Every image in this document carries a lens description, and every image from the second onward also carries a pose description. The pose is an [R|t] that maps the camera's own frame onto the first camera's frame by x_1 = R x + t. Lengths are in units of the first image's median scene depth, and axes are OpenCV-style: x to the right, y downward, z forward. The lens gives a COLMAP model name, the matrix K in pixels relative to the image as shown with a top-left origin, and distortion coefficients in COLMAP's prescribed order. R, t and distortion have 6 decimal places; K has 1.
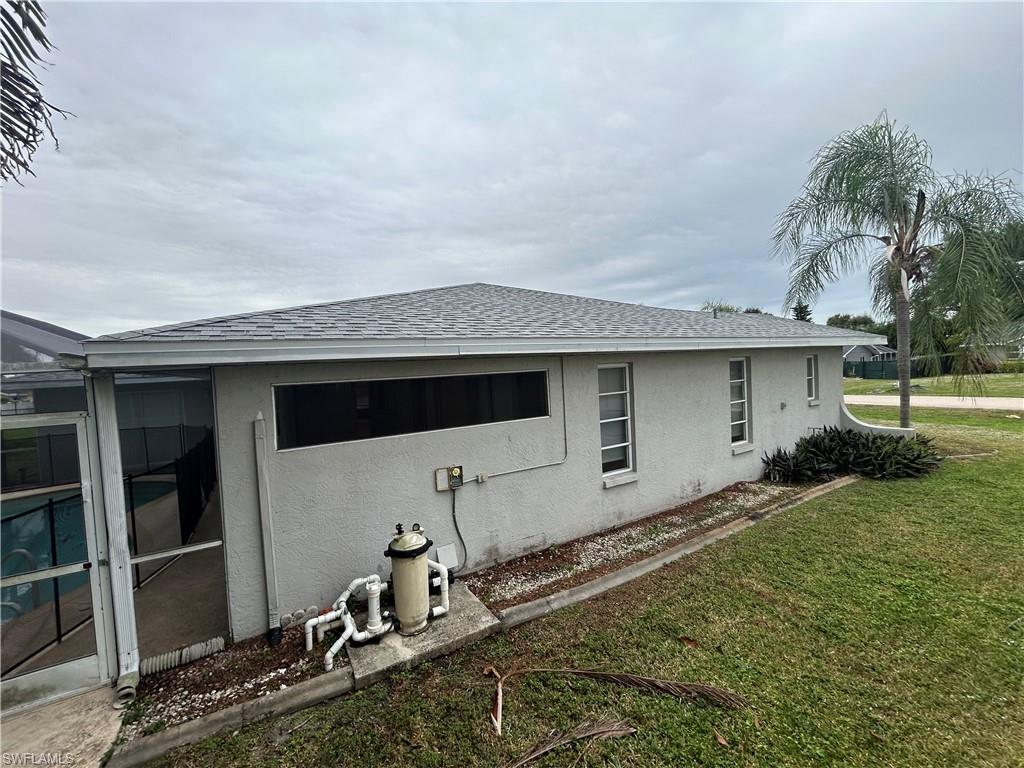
lens RADIAL K [[415.1, 0, 509.3], [0, 415.1, 382.9], [0, 0, 1]] dist [-0.000601, 0.000157]
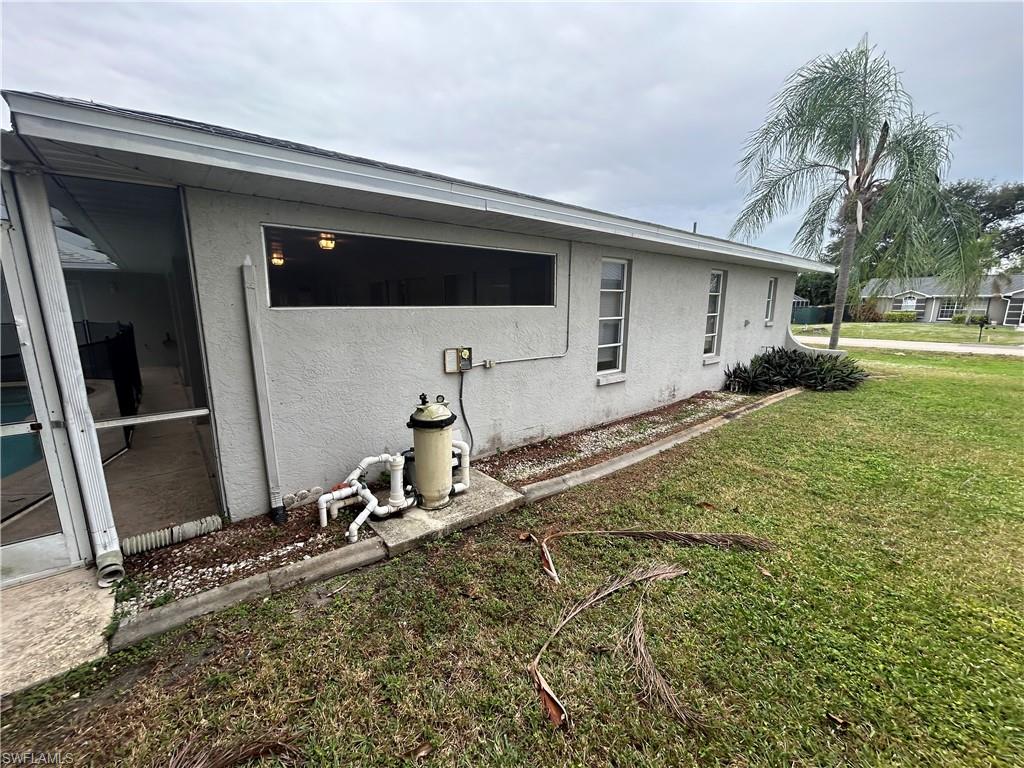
lens RADIAL K [[415.1, 0, 510.7], [0, 415.1, 382.2], [0, 0, 1]] dist [-0.000601, 0.000157]
pose [[0.987254, 0.020898, 0.157774, -0.212100], [-0.044774, 0.987773, 0.149332, 0.165519], [-0.152724, -0.154493, 0.976118, 0.091128]]
